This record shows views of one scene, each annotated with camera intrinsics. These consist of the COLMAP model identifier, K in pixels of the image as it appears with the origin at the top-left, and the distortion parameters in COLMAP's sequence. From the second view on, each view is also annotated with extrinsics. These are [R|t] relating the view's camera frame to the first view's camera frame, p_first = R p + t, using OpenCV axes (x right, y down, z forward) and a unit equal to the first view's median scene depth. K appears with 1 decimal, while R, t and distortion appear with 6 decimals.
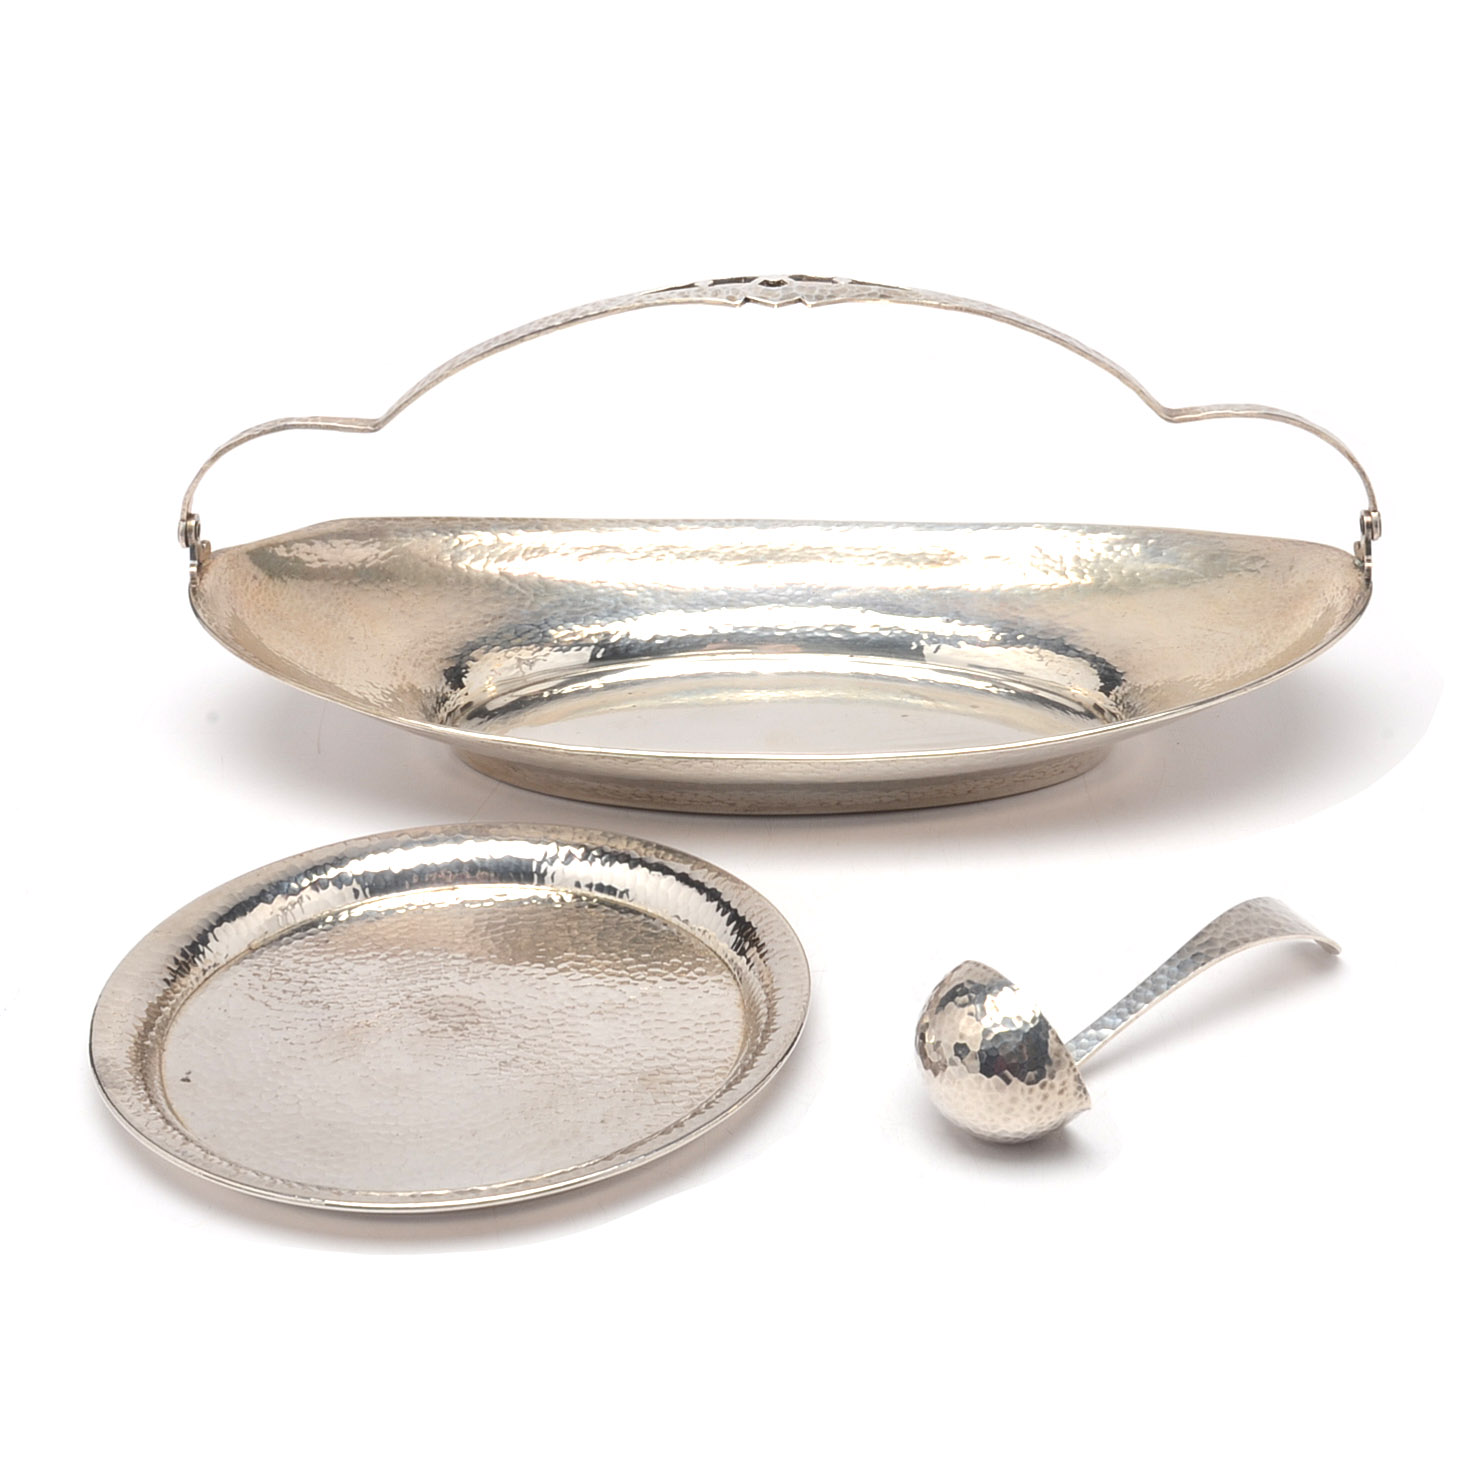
lens RADIAL K [[2822.5, 0, 734.5], [0, 2822.5, 735.0], [0, 0, 1]] dist [0.004539, -0.074135]
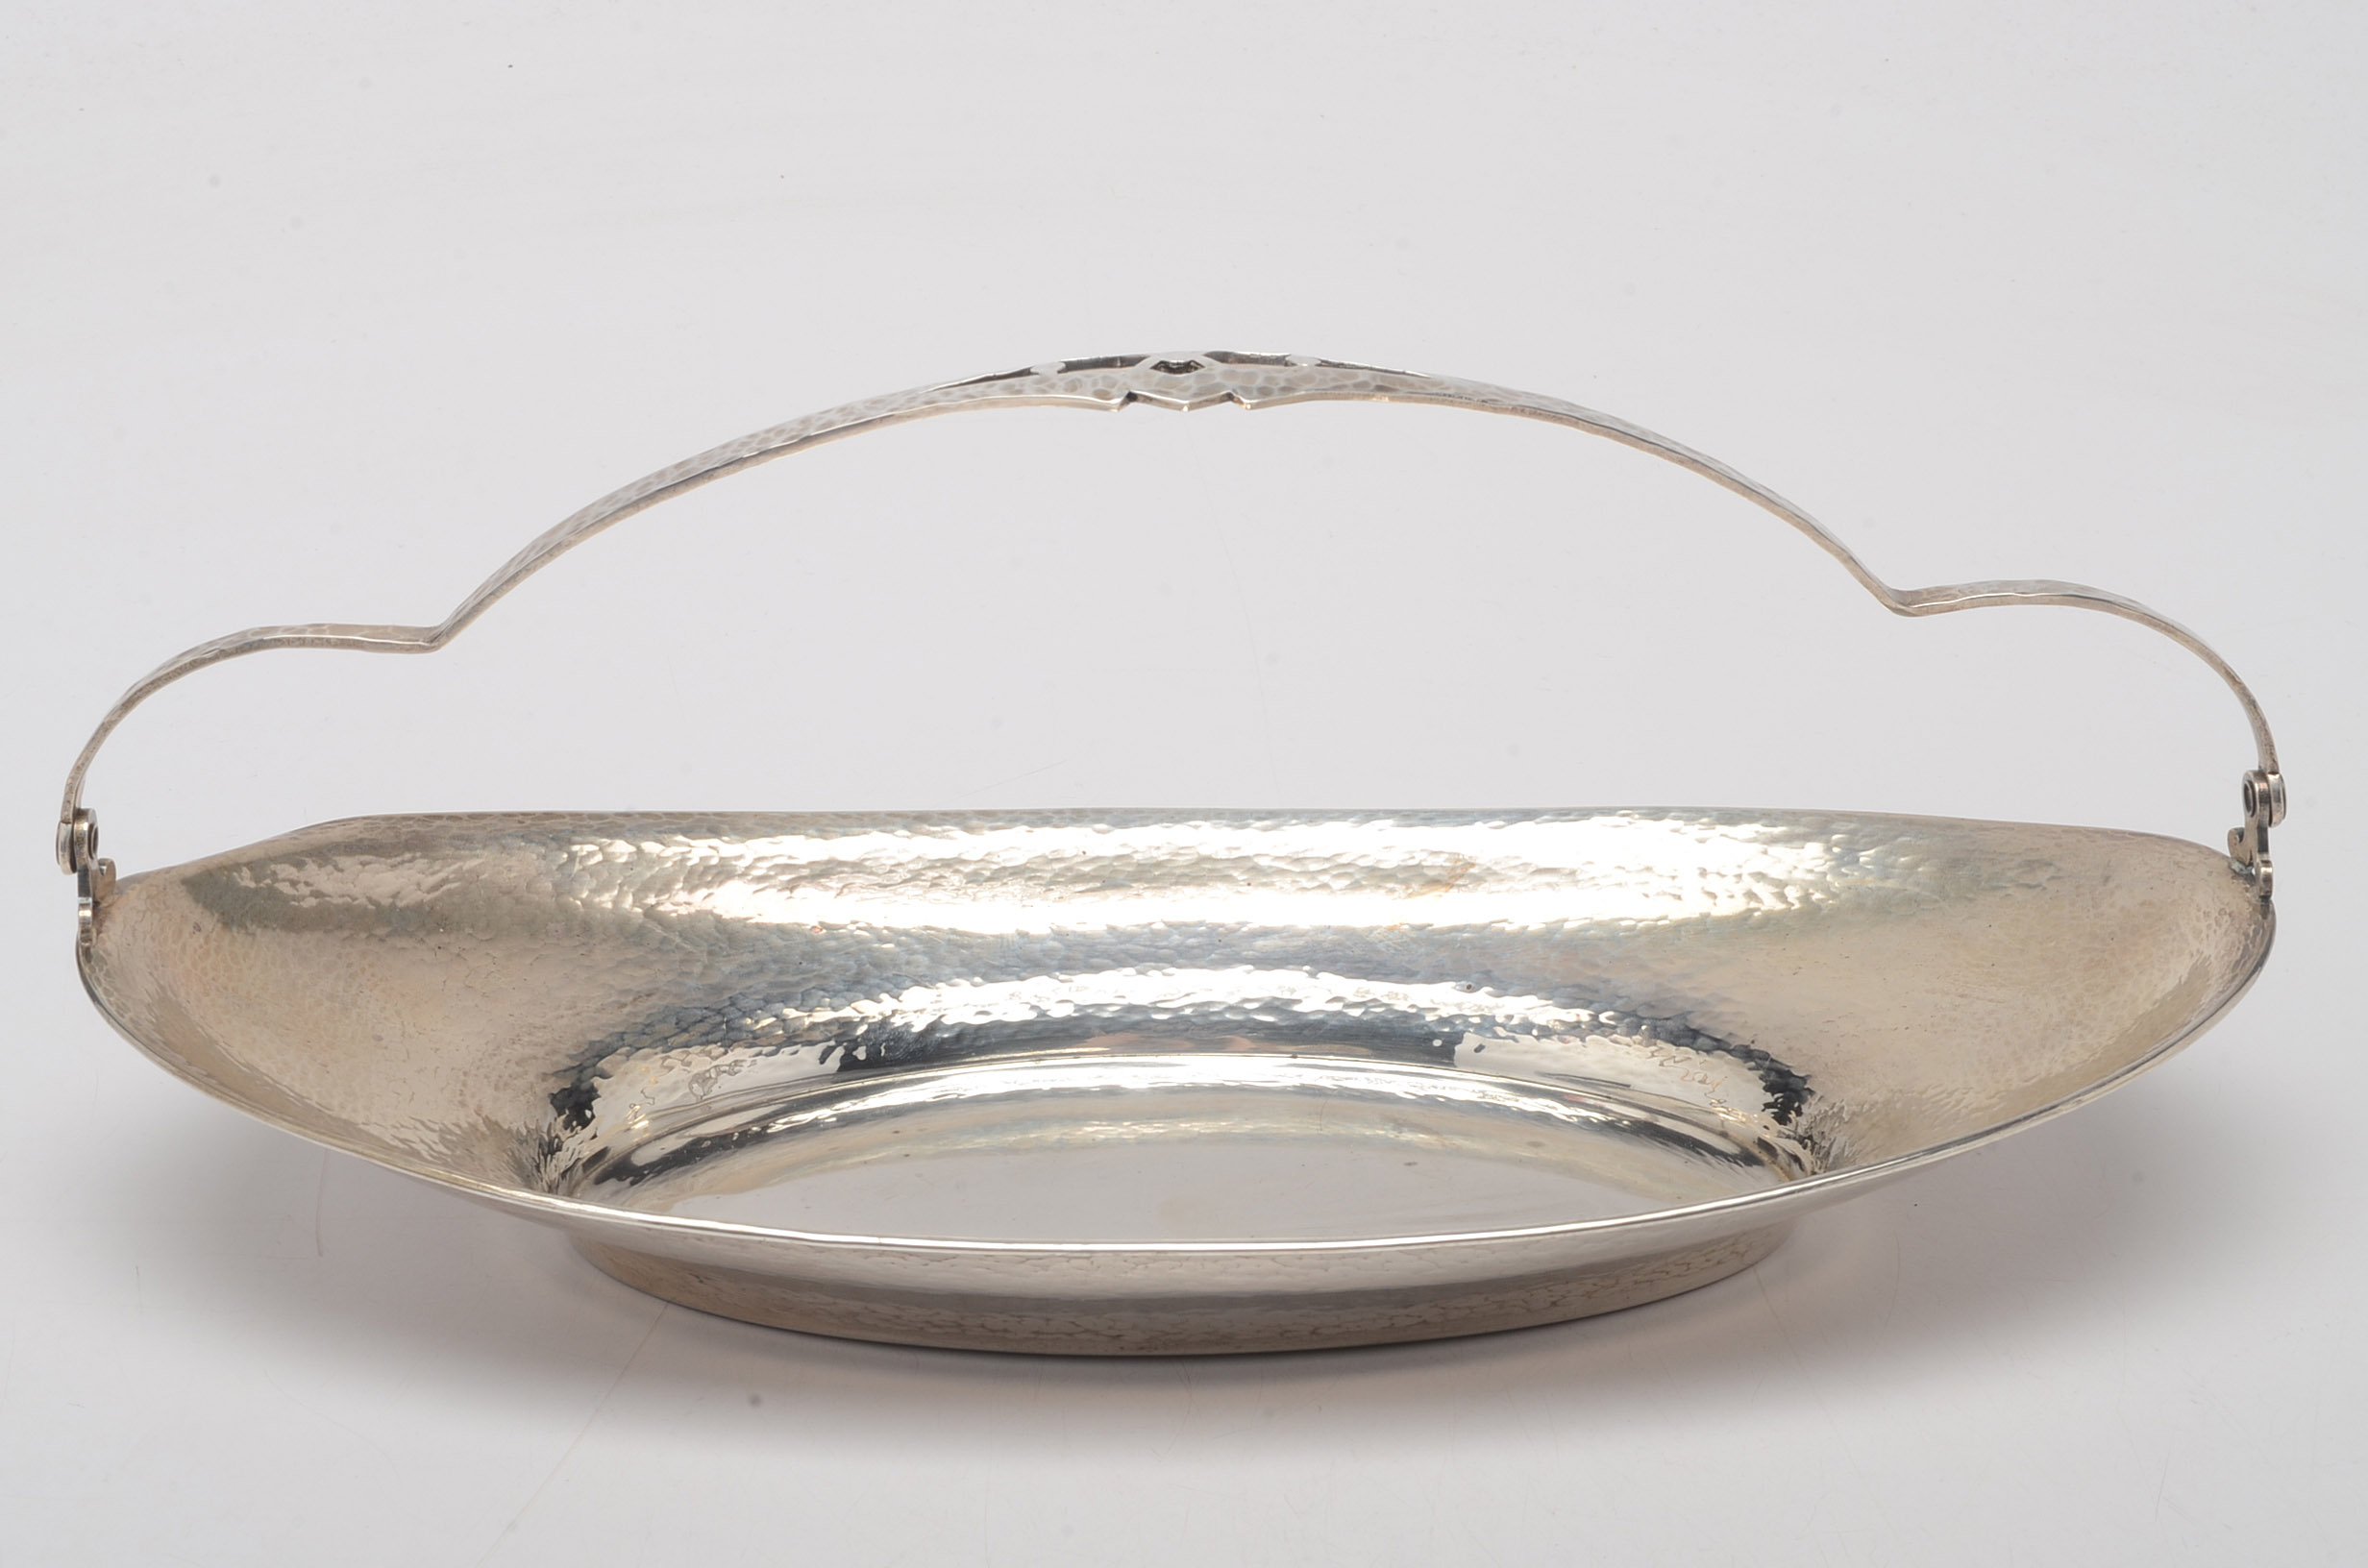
lens RADIAL K [[4748.7, 0, 1184.0], [0, 4748.7, 784.0], [0, 0, 1]] dist [0.006497, -0.073791]
pose [[0.998116, -0.014415, 0.059646, -0.037486], [0.019539, 0.996084, -0.086225, -0.001743], [-0.058169, 0.087228, 0.994489, 0.094367]]
